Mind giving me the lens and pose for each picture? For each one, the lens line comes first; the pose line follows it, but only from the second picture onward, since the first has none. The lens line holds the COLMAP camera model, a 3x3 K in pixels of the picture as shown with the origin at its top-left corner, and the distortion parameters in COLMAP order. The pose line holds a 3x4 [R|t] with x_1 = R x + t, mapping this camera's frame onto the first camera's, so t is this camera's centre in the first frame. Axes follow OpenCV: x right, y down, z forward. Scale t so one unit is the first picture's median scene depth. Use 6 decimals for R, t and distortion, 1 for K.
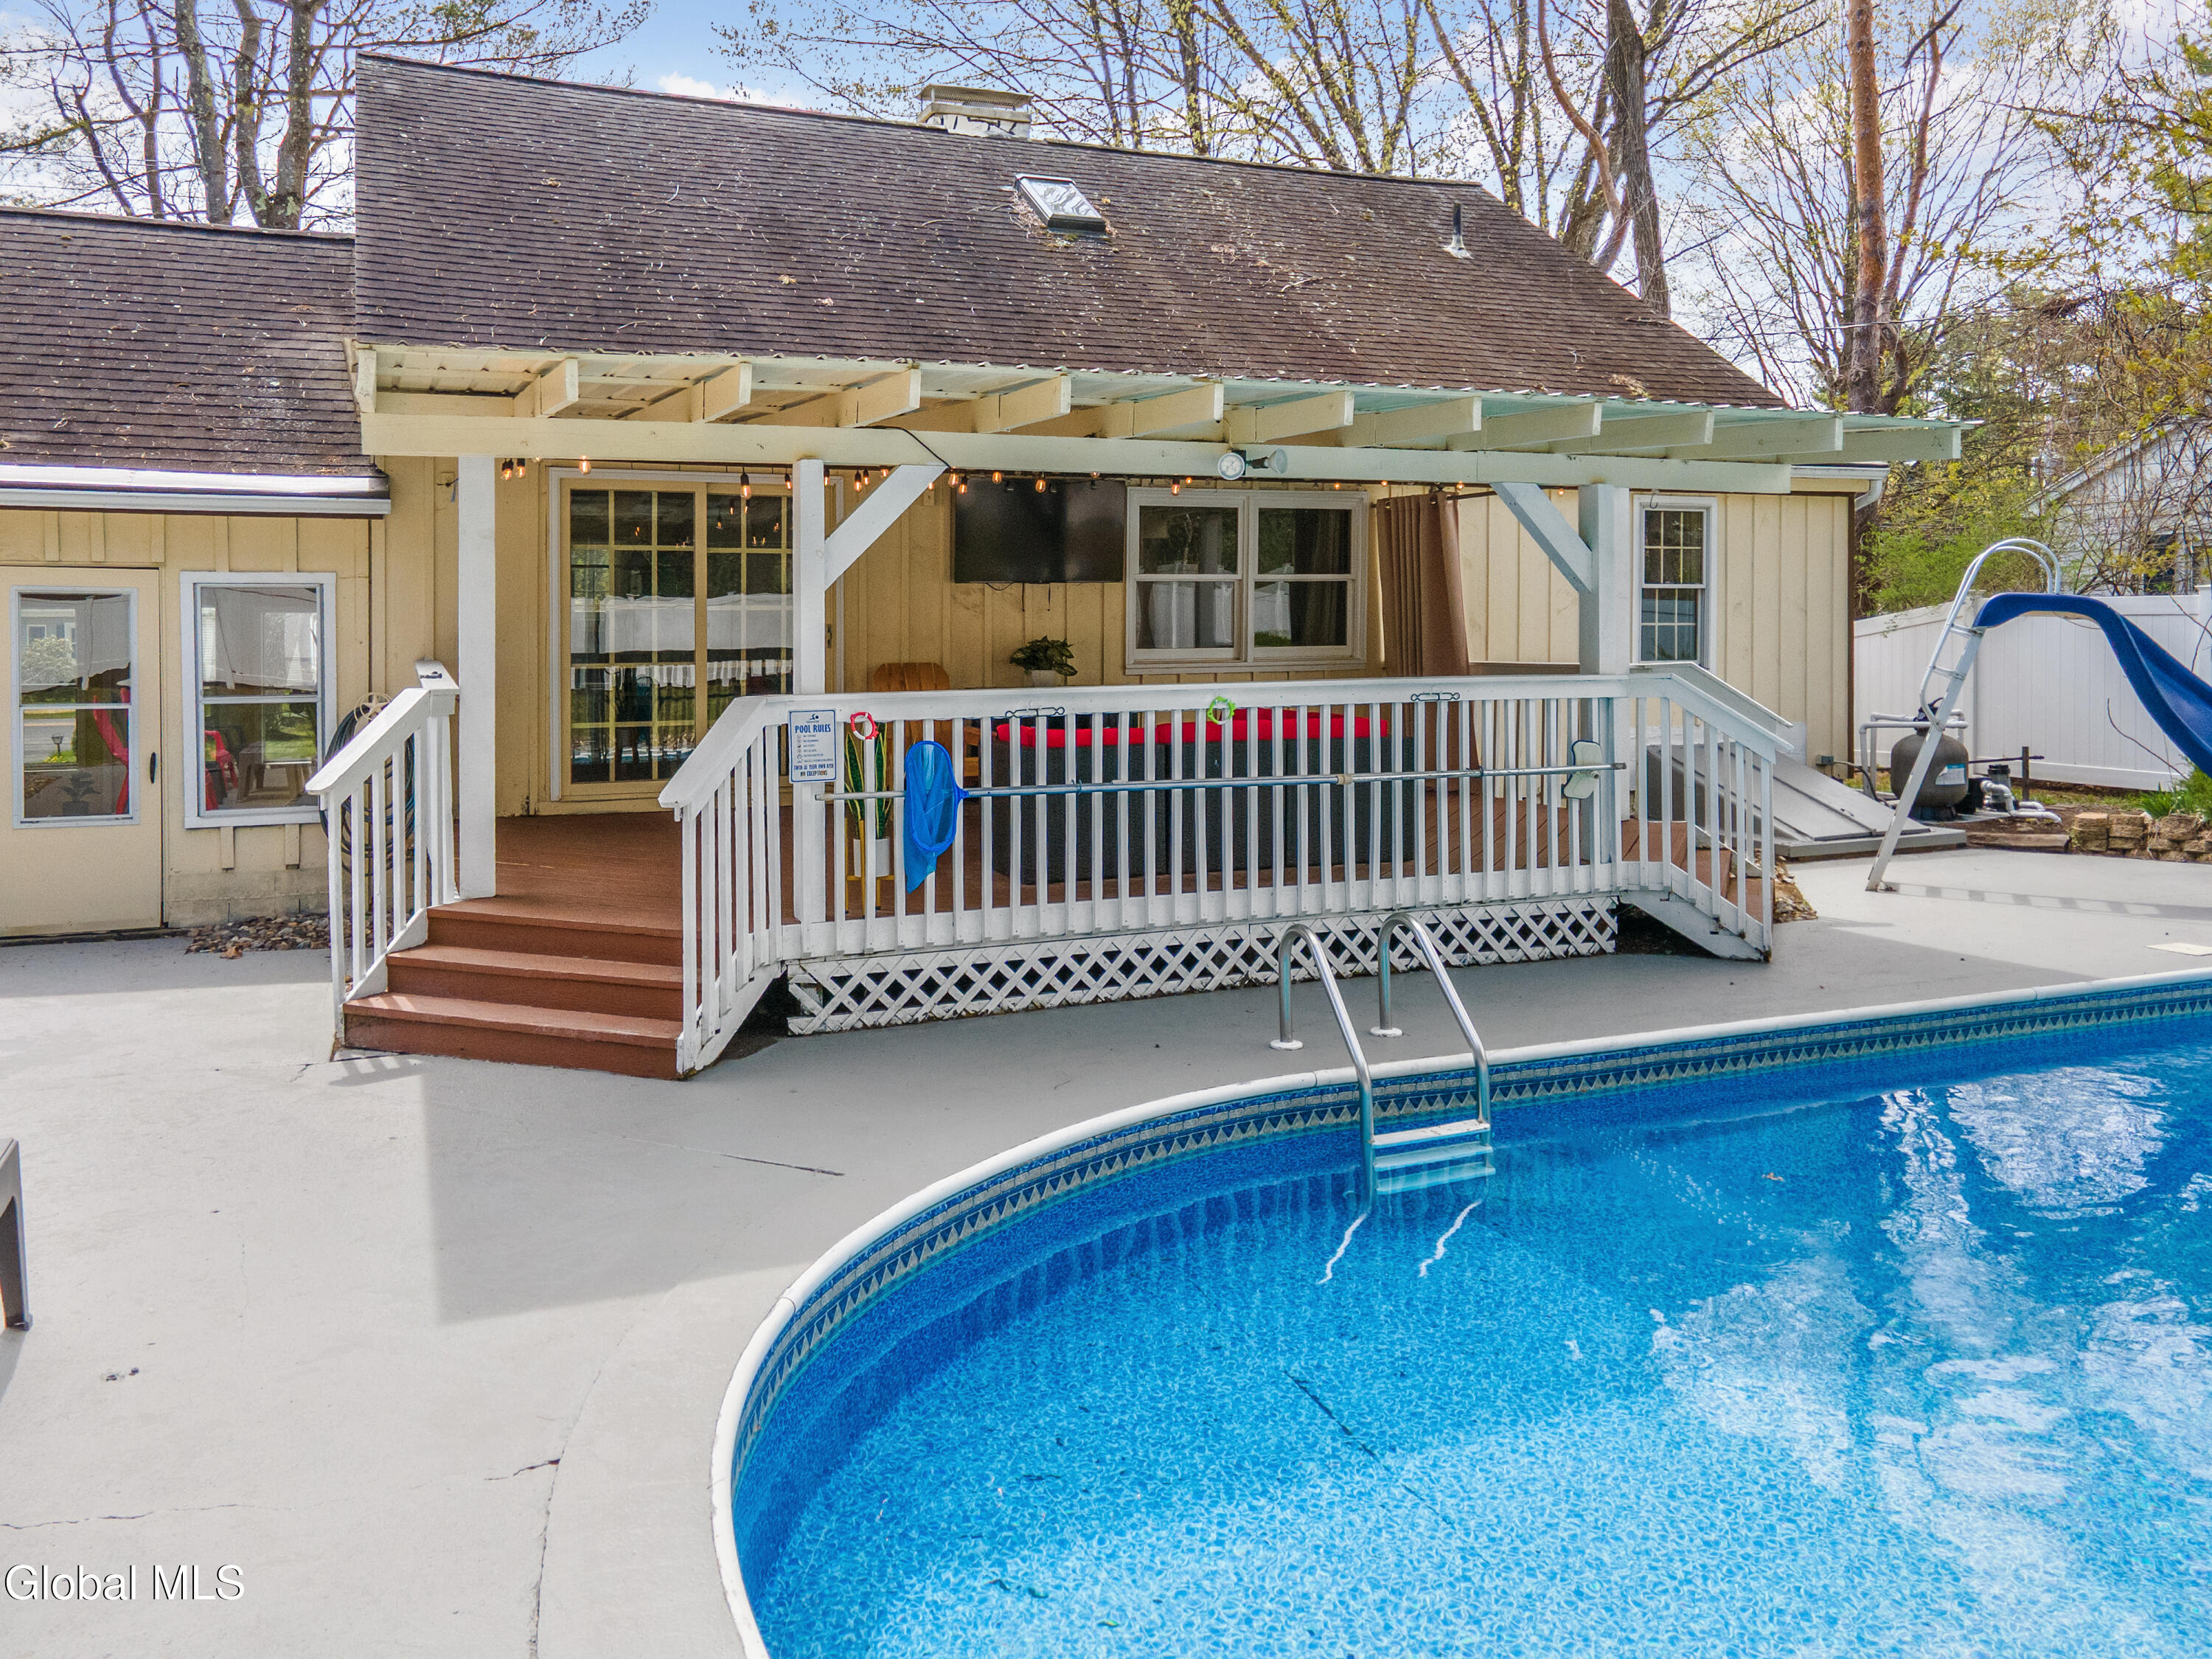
lens RADIAL K [[1316.8, 0, 1114.3], [0, 1316.8, 807.3], [0, 0, 1]] dist [0.018825, -0.001245]
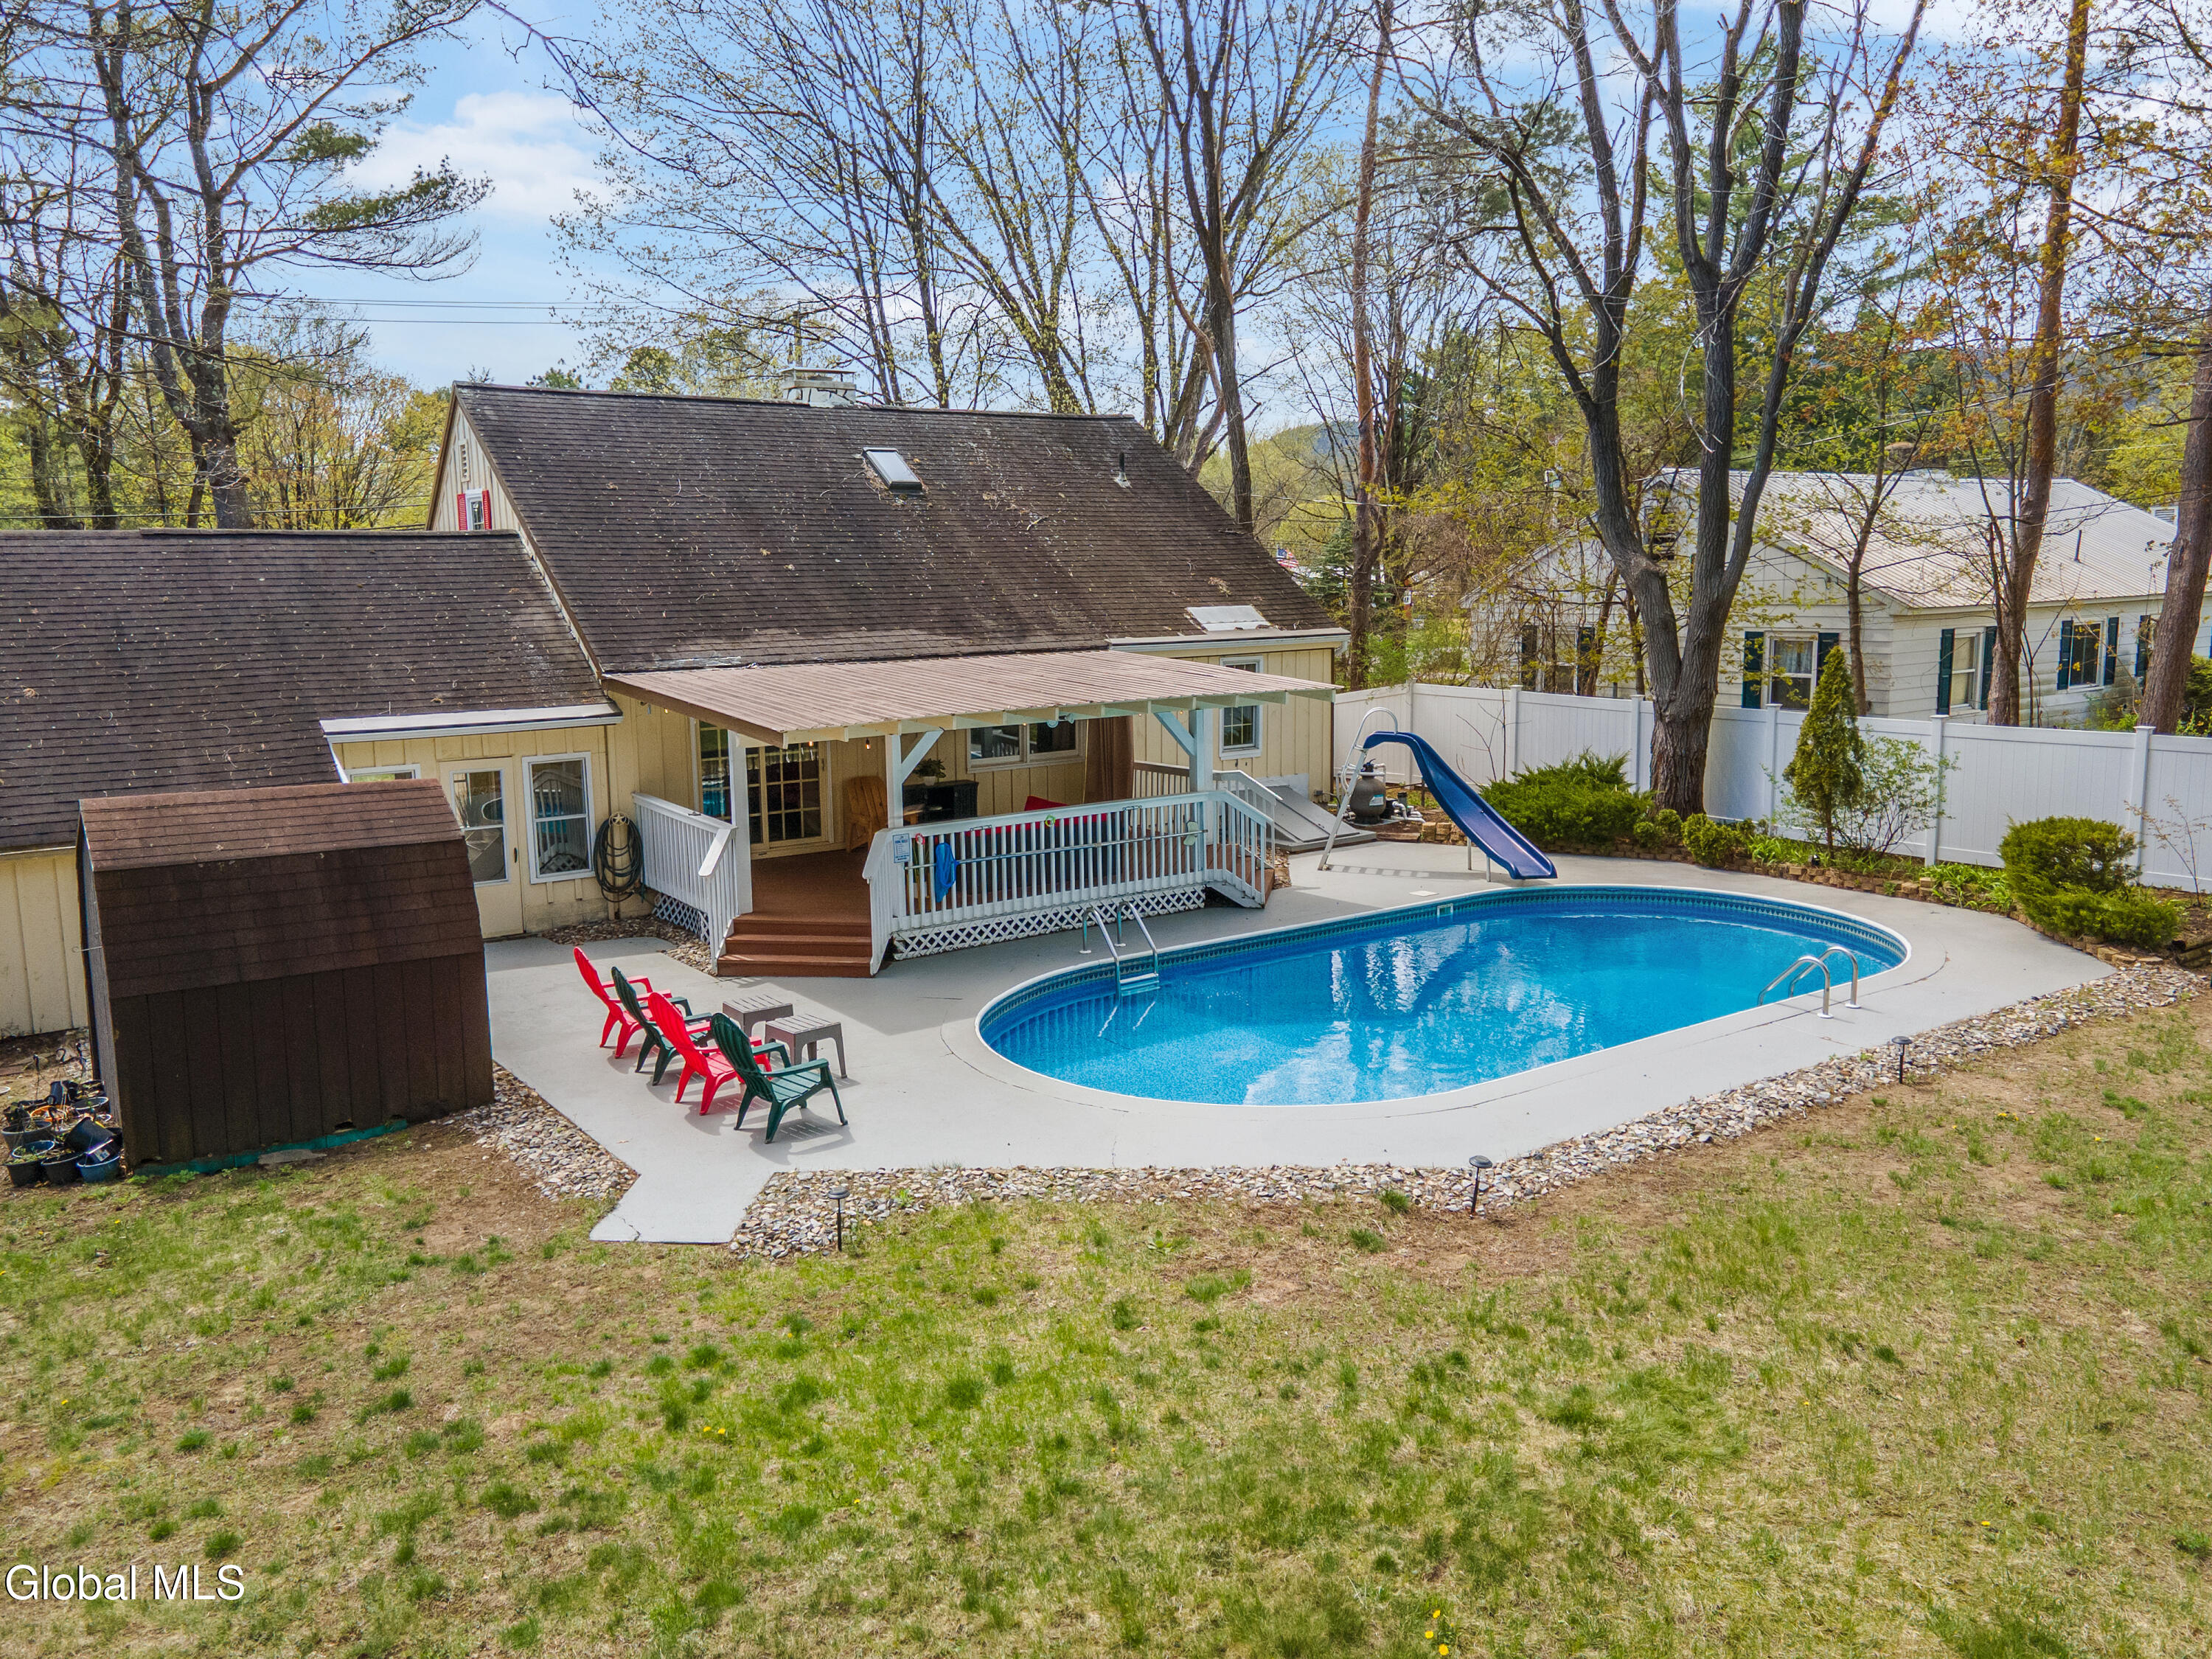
lens RADIAL K [[1717.4, 0, 1107.9], [0, 1717.4, 832.5], [0, 0, 1]] dist [0.058065, 0.020077]
pose [[0.963816, -0.043050, 0.263069, -0.651749], [0.020972, 0.996060, 0.086167, -0.322372], [-0.265742, -0.077532, 0.960921, -2.091371]]
